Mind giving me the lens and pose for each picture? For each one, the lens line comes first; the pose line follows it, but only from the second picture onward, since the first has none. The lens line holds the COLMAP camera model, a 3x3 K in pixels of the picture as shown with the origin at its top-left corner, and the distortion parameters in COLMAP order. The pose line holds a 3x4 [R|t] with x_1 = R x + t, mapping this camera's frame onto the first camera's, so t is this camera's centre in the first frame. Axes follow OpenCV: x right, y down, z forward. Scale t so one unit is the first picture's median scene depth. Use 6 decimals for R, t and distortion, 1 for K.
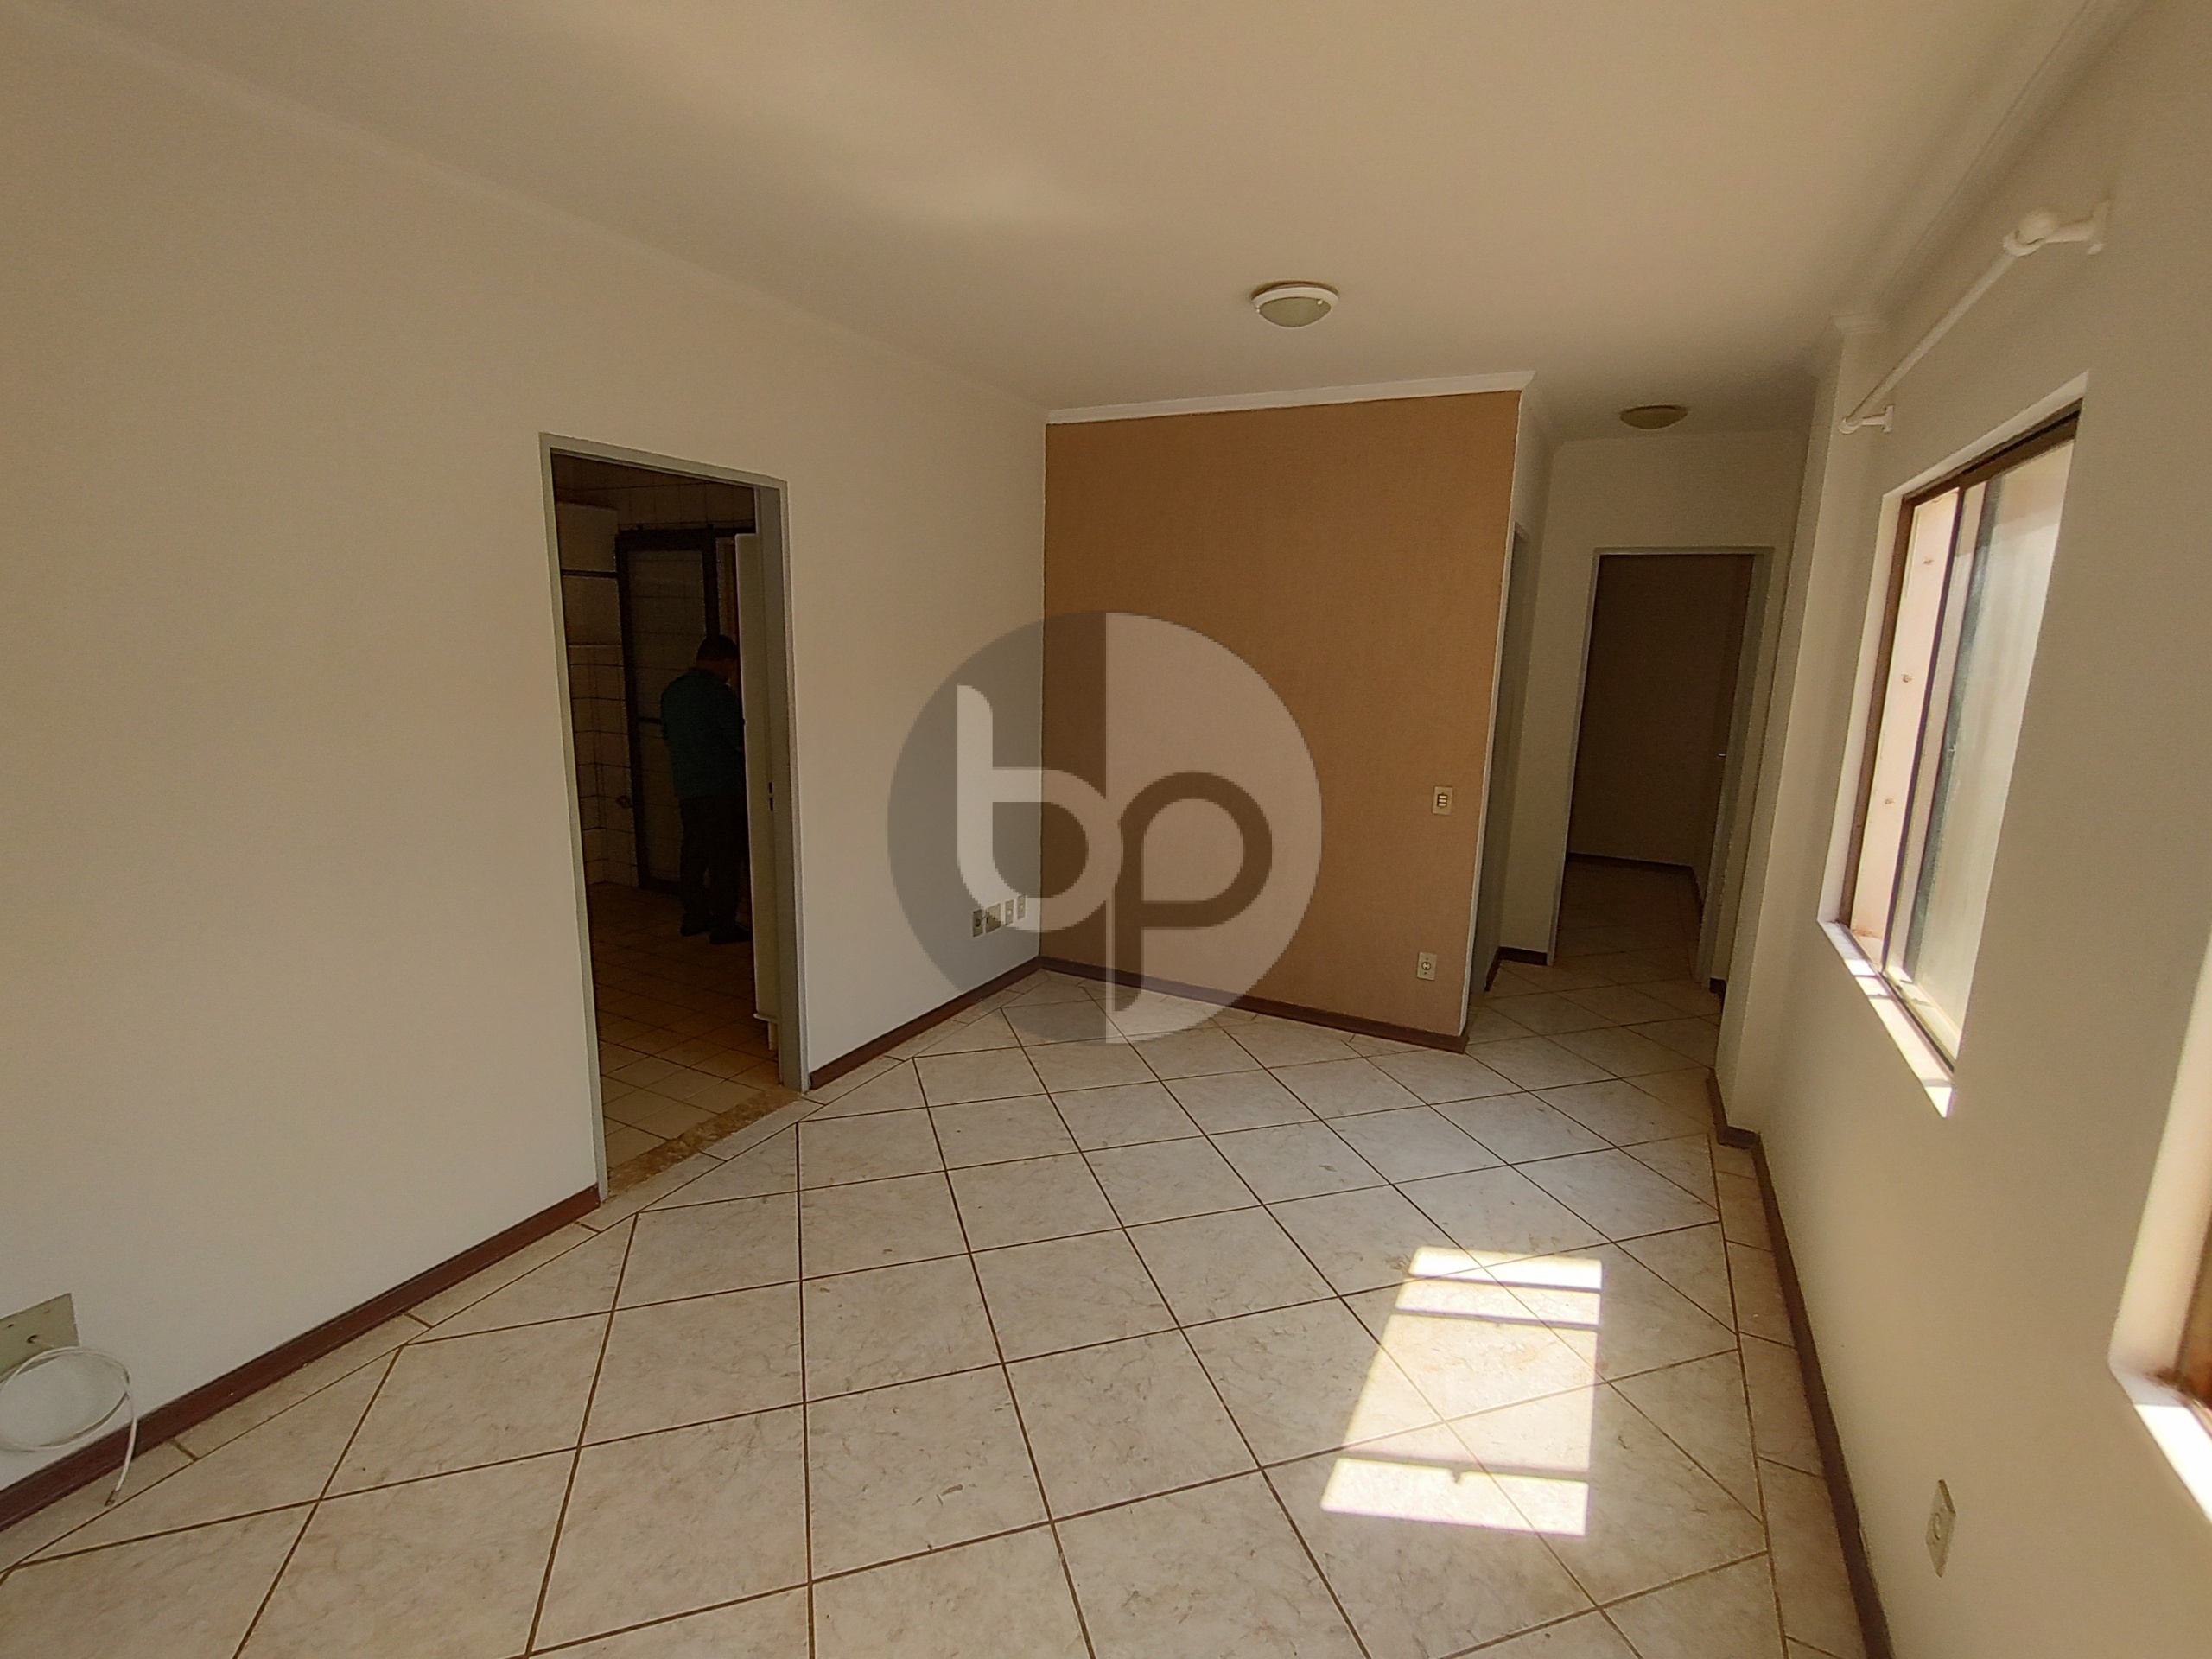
lens RADIAL K [[1002.0, 0, 1112.6], [0, 1002.0, 821.8], [0, 0, 1]] dist [0.004174, 0.001632]
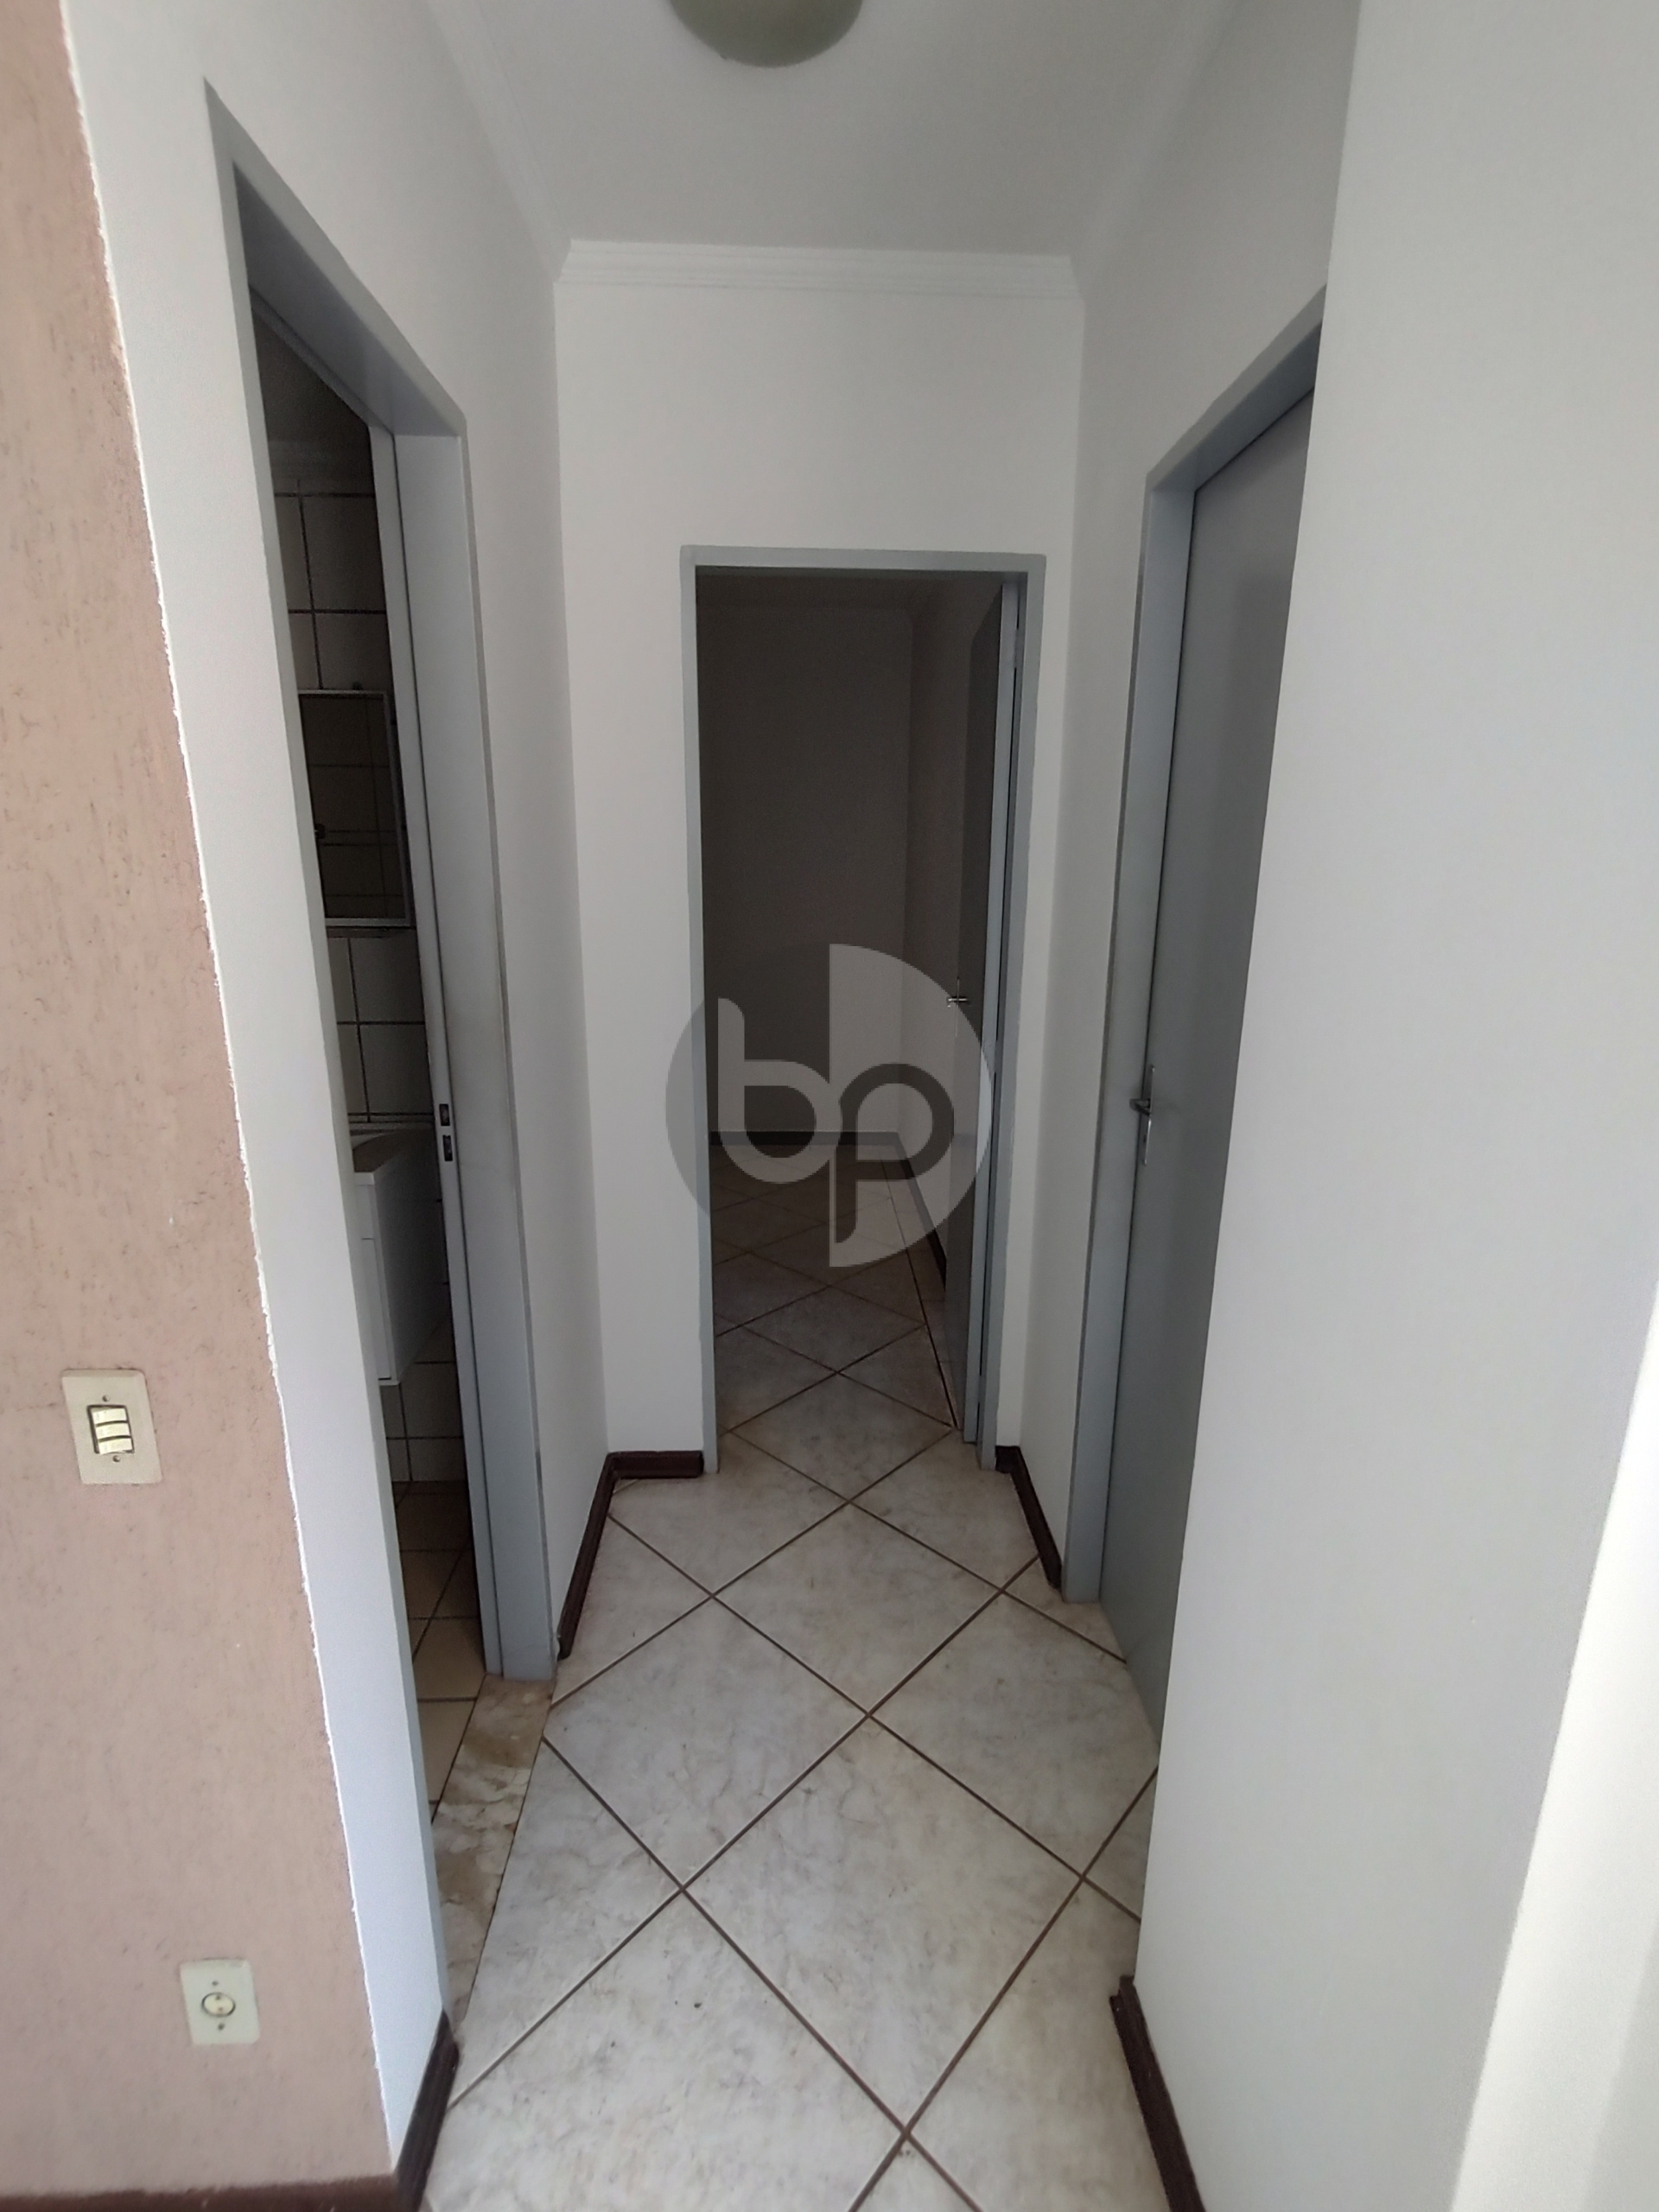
lens RADIAL K [[1002.0, 0, 826.1], [0, 1002.0, 1107.8], [0, 0, 1]] dist [0.004174, 0.001632]
pose [[0.874651, -0.143298, 0.463089, 0.275769], [0.108468, 0.988941, 0.101150, -0.071784], [-0.472462, -0.038241, 0.880521, 0.537057]]
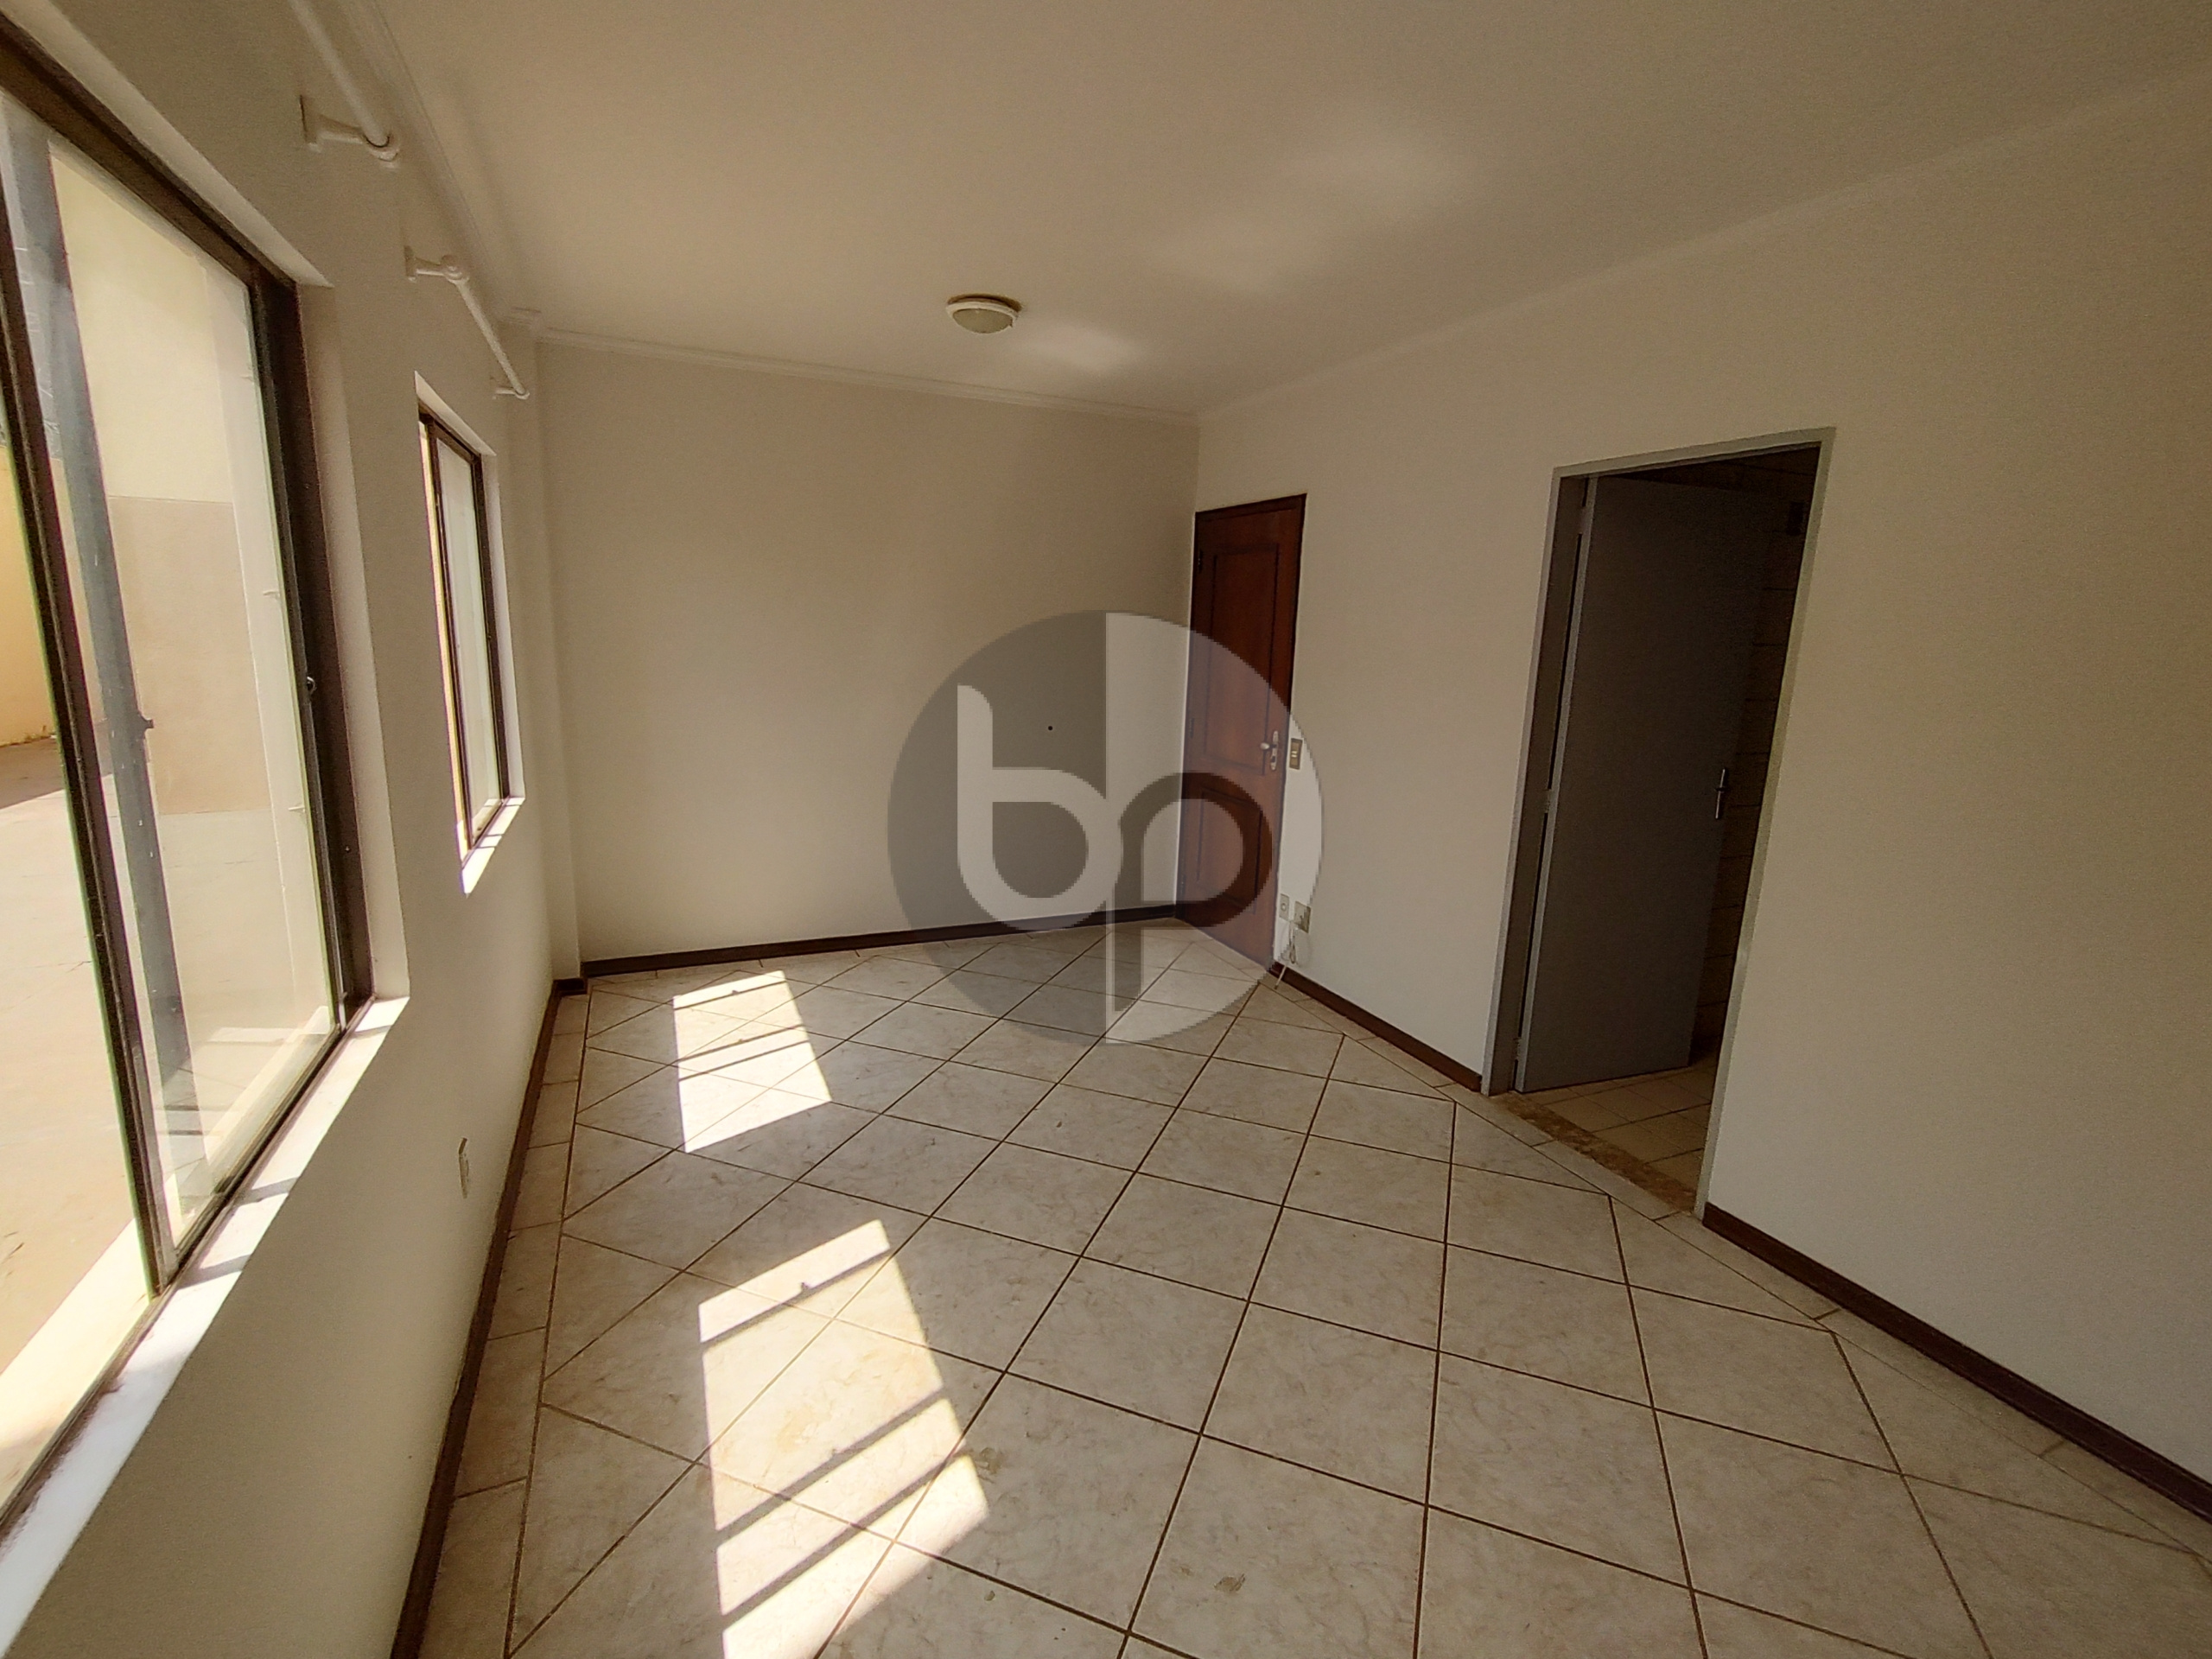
lens RADIAL K [[1002.0, 0, 1104.5], [0, 1002.0, 825.2], [0, 0, 1]] dist [0.004174, 0.001632]
pose [[-0.618326, 0.109731, -0.778223, 0.886422], [-0.194778, 0.937917, 0.287007, -0.243802], [0.761403, 0.329045, -0.558566, 1.574781]]
